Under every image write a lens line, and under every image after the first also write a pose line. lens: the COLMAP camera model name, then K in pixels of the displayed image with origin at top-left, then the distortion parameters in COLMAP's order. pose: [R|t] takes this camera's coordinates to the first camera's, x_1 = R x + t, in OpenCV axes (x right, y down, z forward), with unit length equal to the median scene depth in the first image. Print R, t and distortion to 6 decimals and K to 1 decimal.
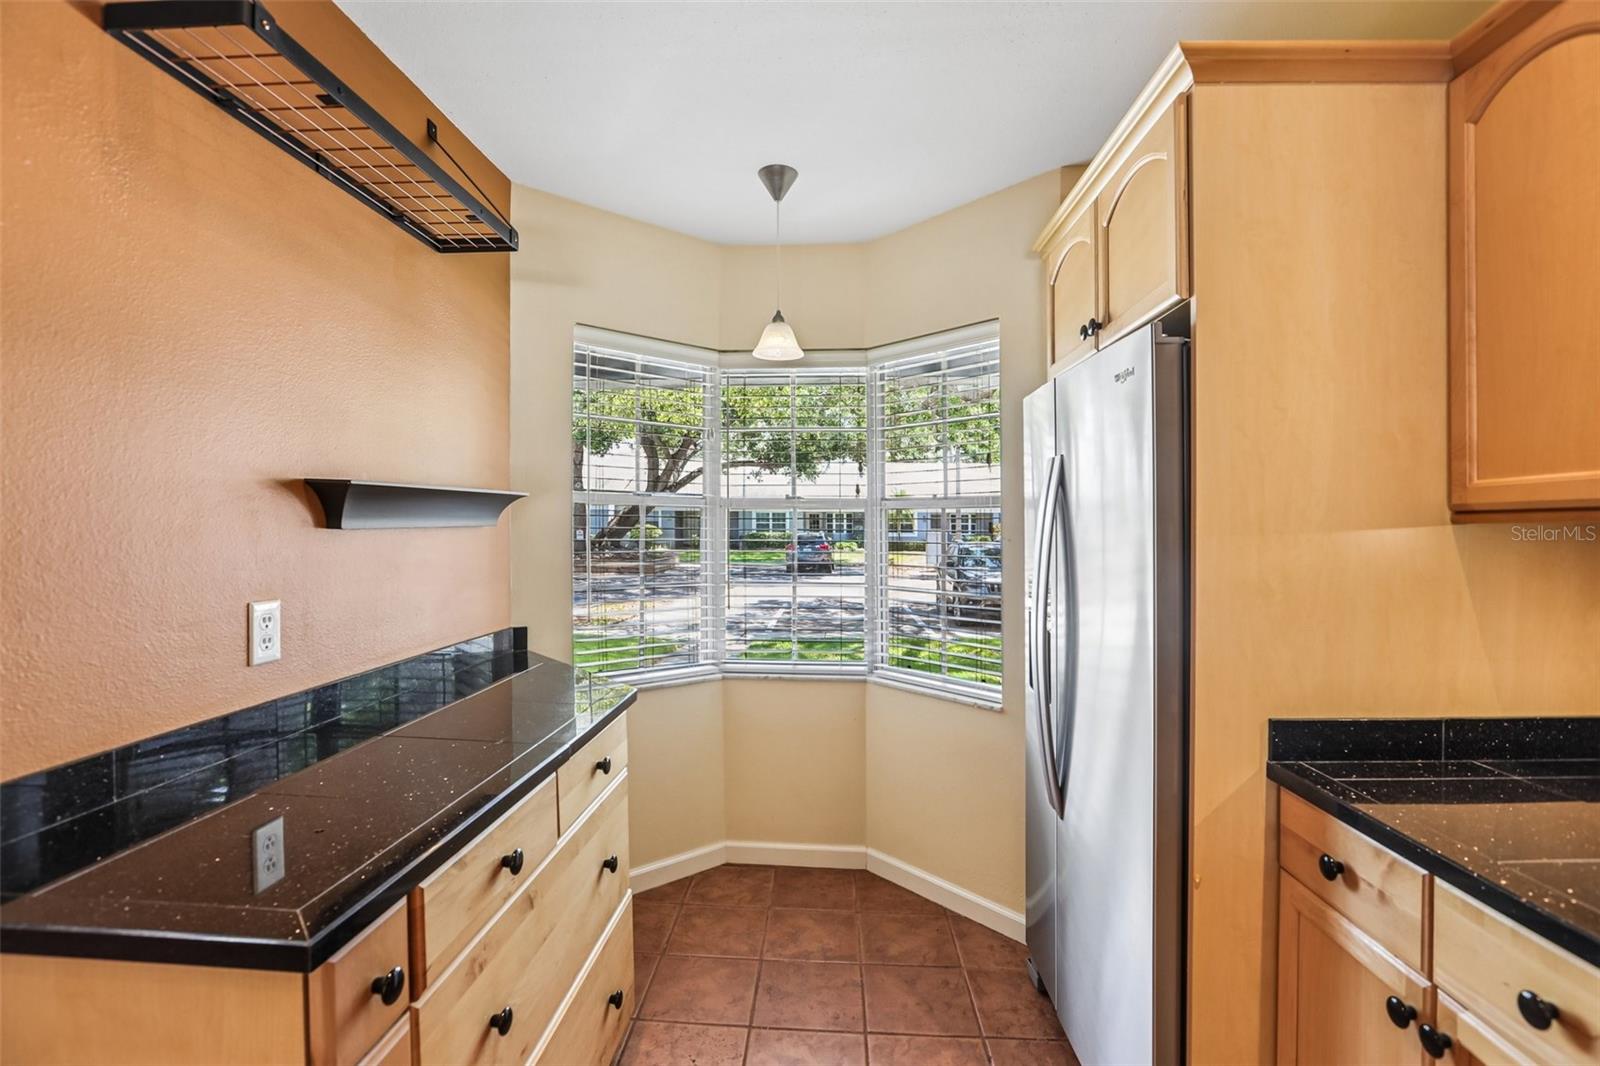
lens RADIAL K [[712.9, 0, 774.1], [0, 712.9, 527.6], [0, 0, 1]] dist [-0.043053, -0.000080]
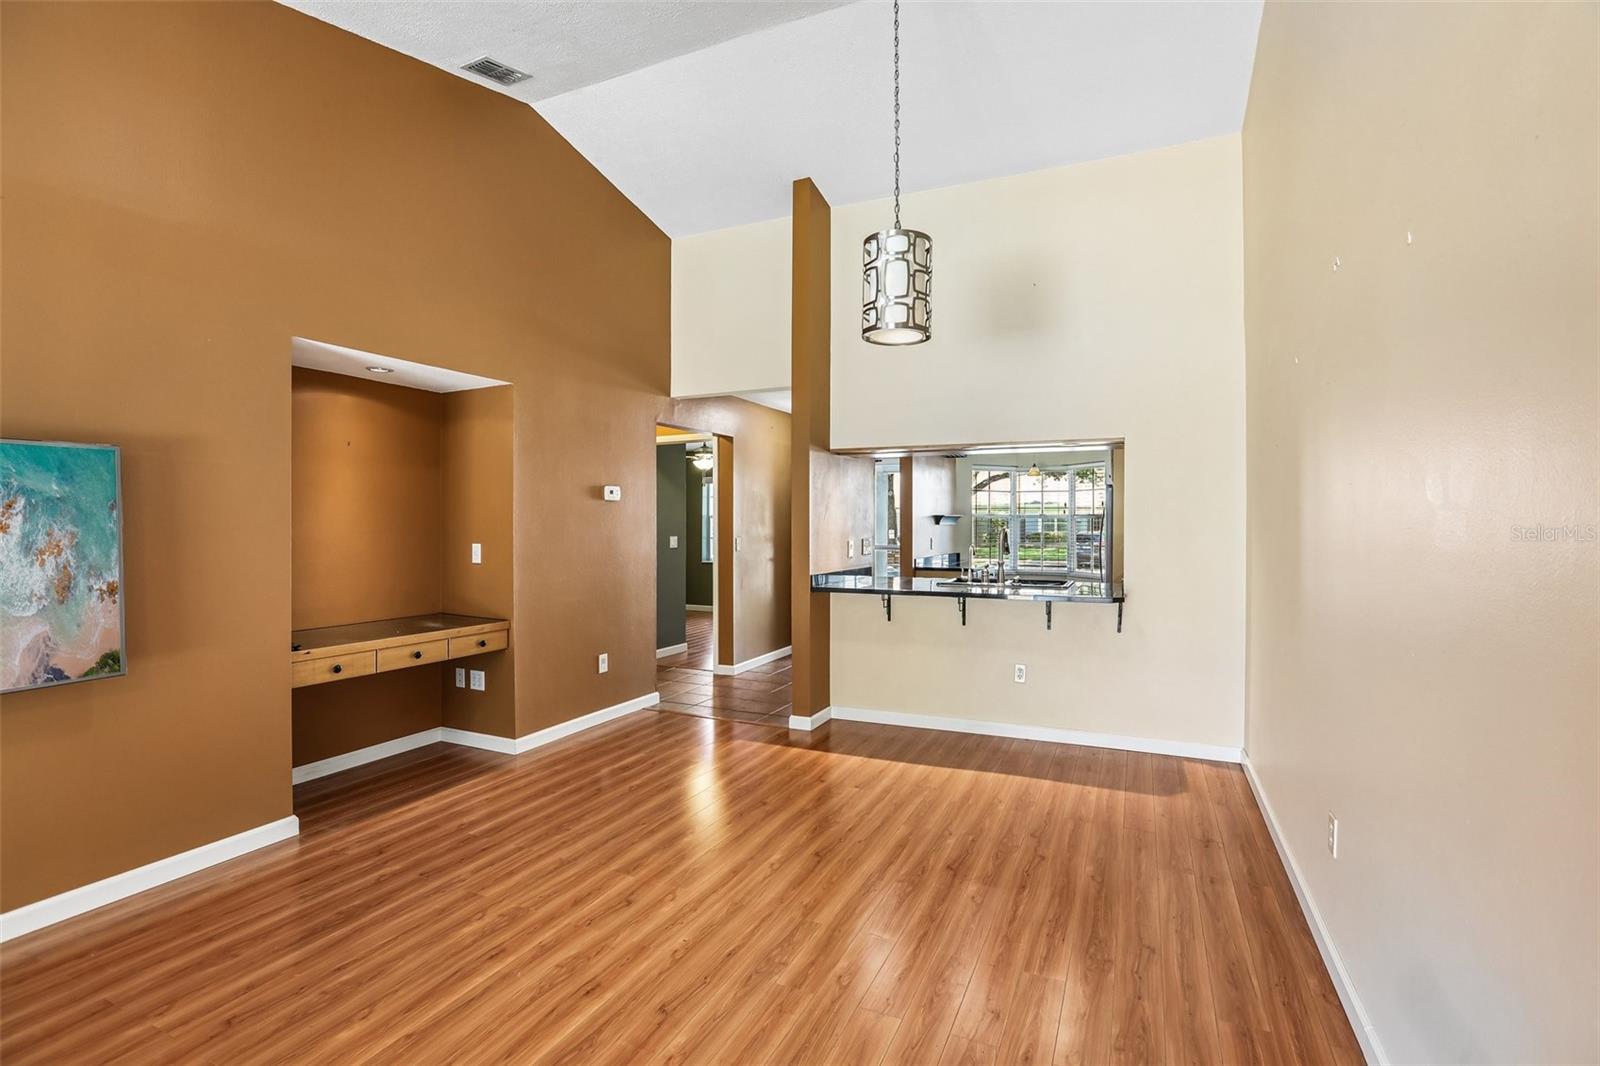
lens RADIAL K [[712.9, 0, 774.1], [0, 712.9, 527.6], [0, 0, 1]] dist [-0.043053, -0.000080]
pose [[0.922576, -0.002483, -0.385807, 0.160120], [0.001881, 0.999996, -0.001939, 0.015416], [0.385810, 0.001063, 0.922578, -2.201484]]
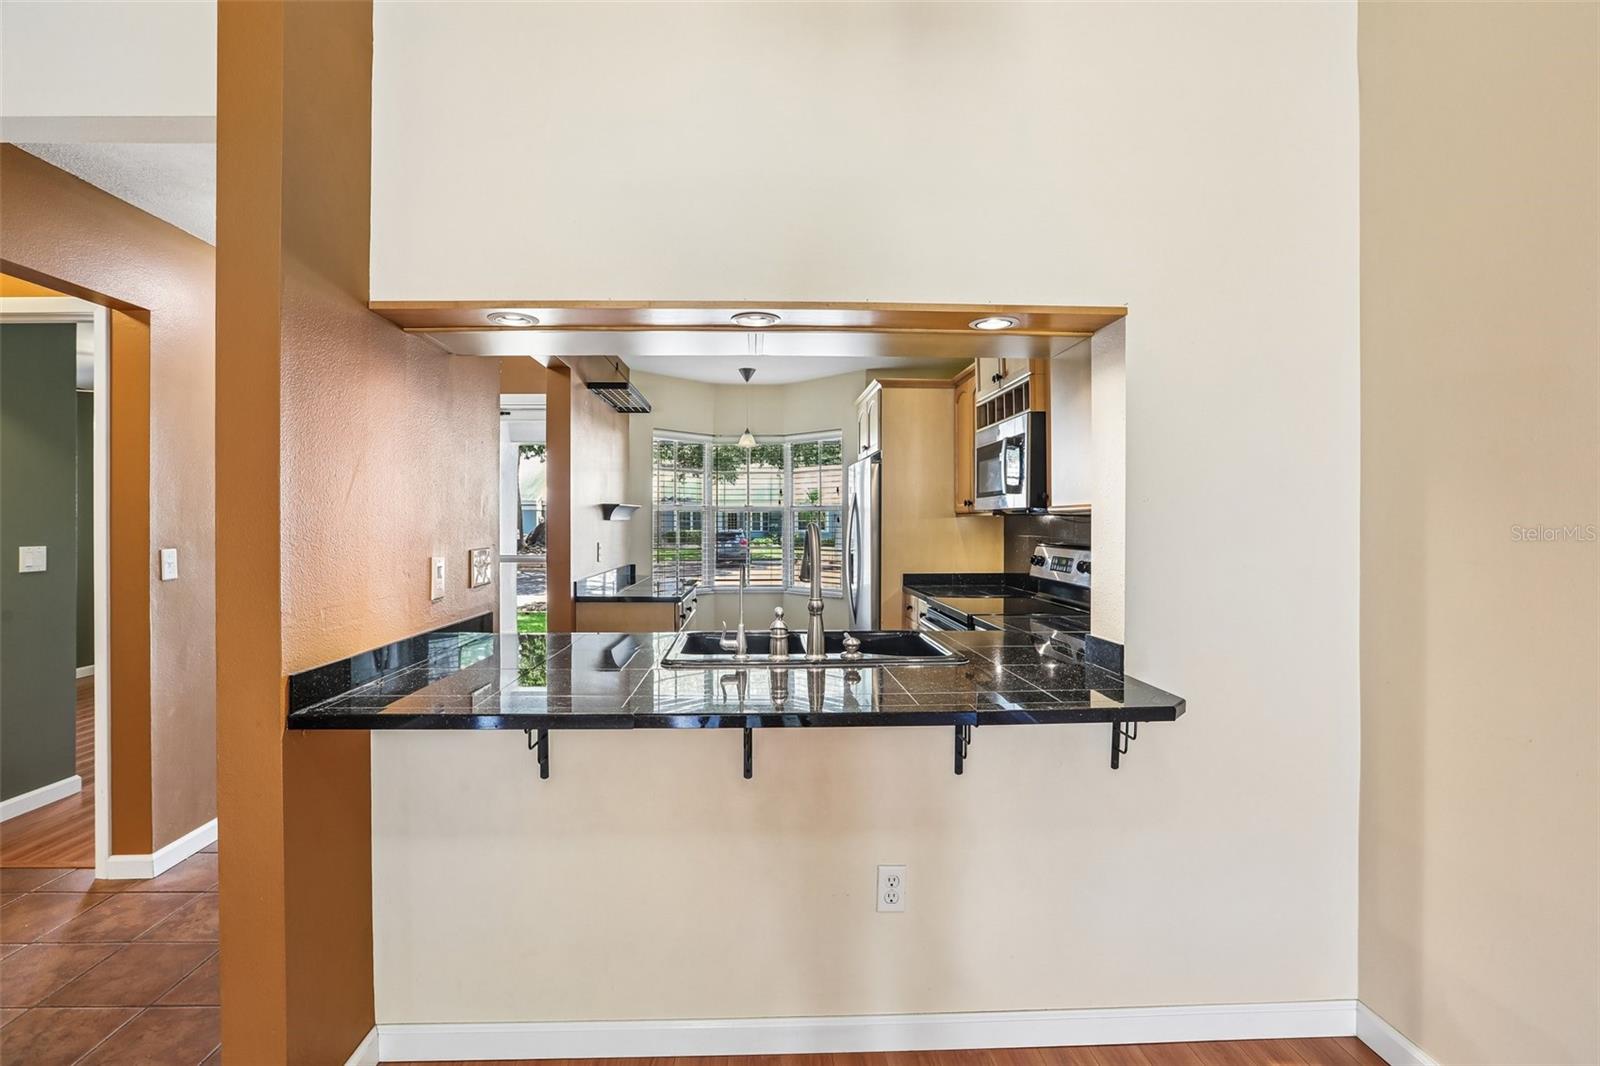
lens RADIAL K [[712.9, 0, 774.1], [0, 712.9, 527.6], [0, 0, 1]] dist [-0.043053, -0.000080]
pose [[0.992727, -0.003431, 0.120342, -0.147235], [0.003222, 0.999993, 0.001933, 0.015772], [-0.120347, -0.001531, 0.992731, -1.048382]]
